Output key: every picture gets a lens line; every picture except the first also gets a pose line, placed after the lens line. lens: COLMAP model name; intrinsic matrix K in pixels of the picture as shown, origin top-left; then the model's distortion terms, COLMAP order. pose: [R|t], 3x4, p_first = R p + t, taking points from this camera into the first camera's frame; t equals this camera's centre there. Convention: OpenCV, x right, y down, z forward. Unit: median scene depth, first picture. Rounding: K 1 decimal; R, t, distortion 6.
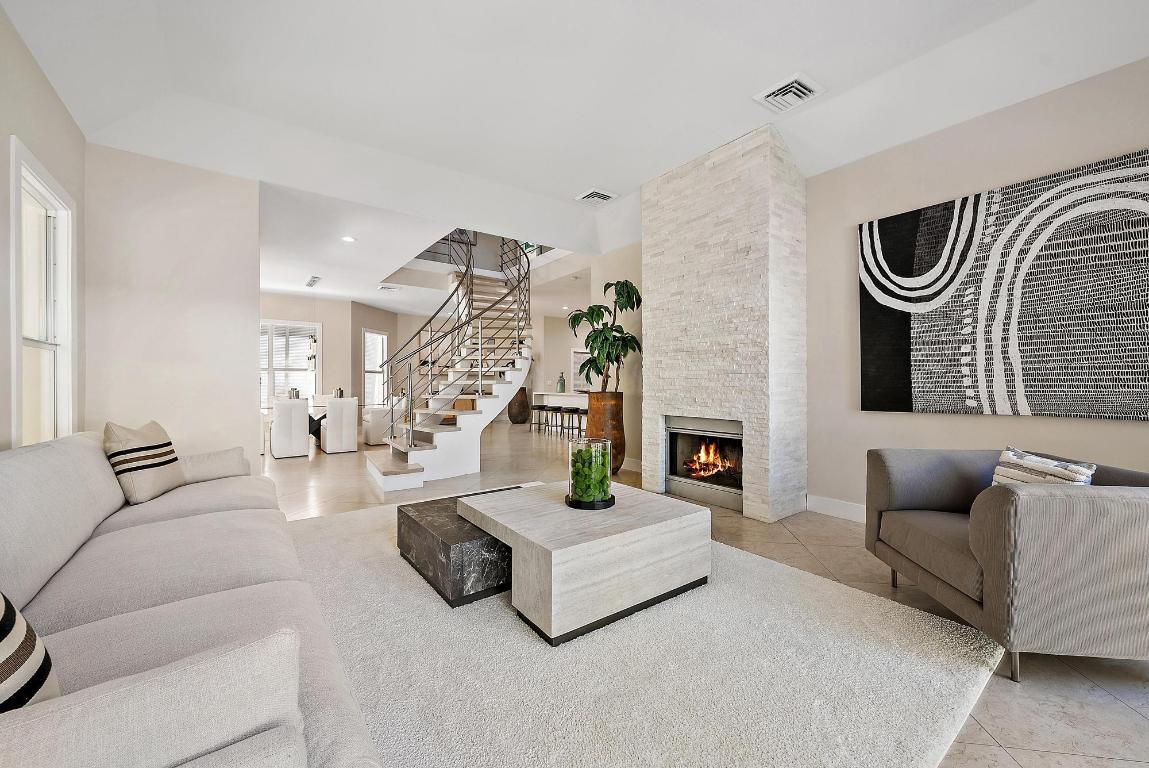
lens RADIAL K [[452.1, 0, 577.2], [0, 452.1, 369.7], [0, 0, 1]] dist [0.001723, 0.000439]
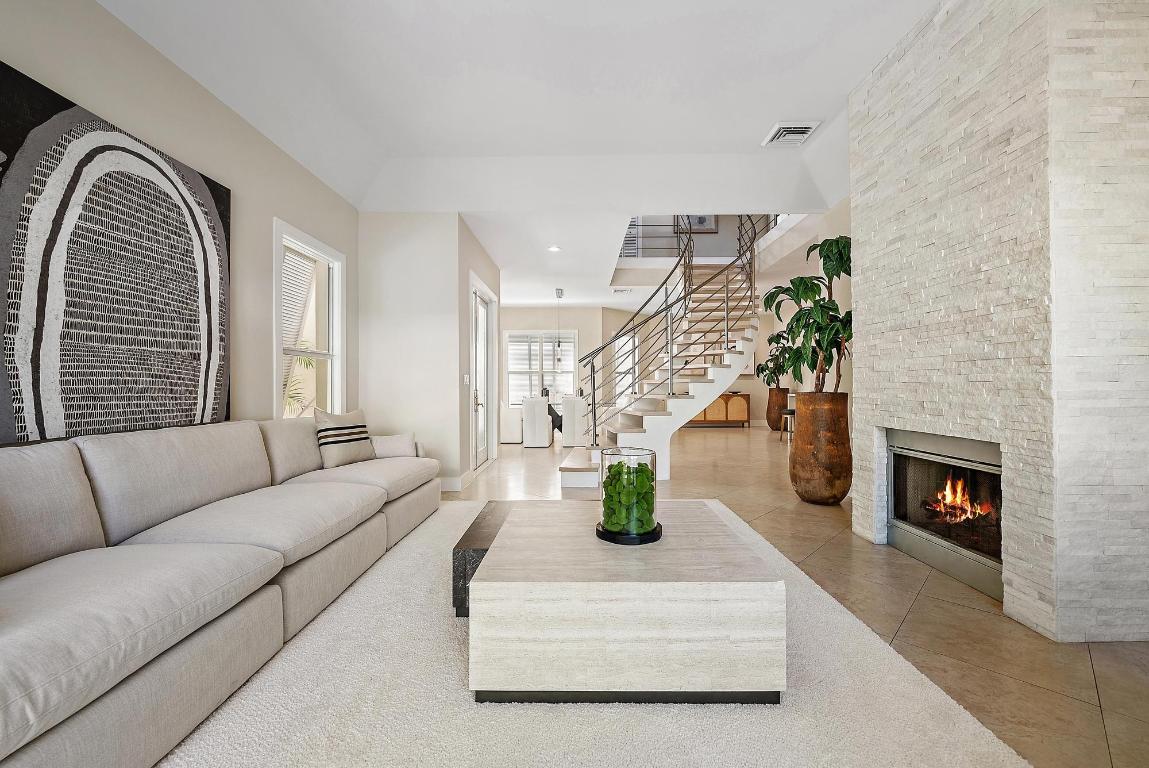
lens RADIAL K [[452.1, 0, 577.2], [0, 452.1, 369.7], [0, 0, 1]] dist [0.001723, 0.000439]
pose [[0.790180, -0.021807, -0.612487, 0.304662], [0.022725, 0.999722, -0.006275, 0.014177], [0.612453, -0.008960, 0.790456, 0.239765]]
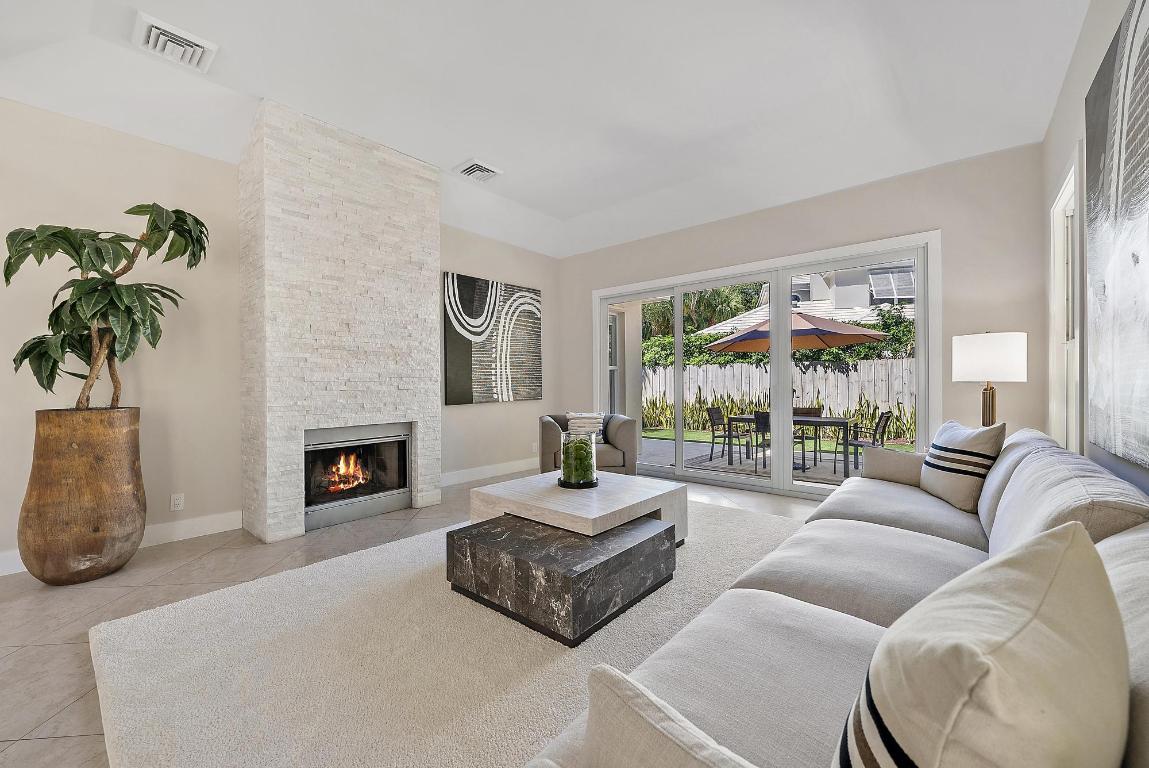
lens RADIAL K [[452.1, 0, 577.2], [0, 452.1, 369.7], [0, 0, 1]] dist [0.001723, 0.000439]
pose [[-0.205232, 0.026937, 0.978343, -0.806118], [-0.026720, 0.999094, -0.033113, 0.016196], [-0.978349, -0.032937, -0.204326, 0.874428]]
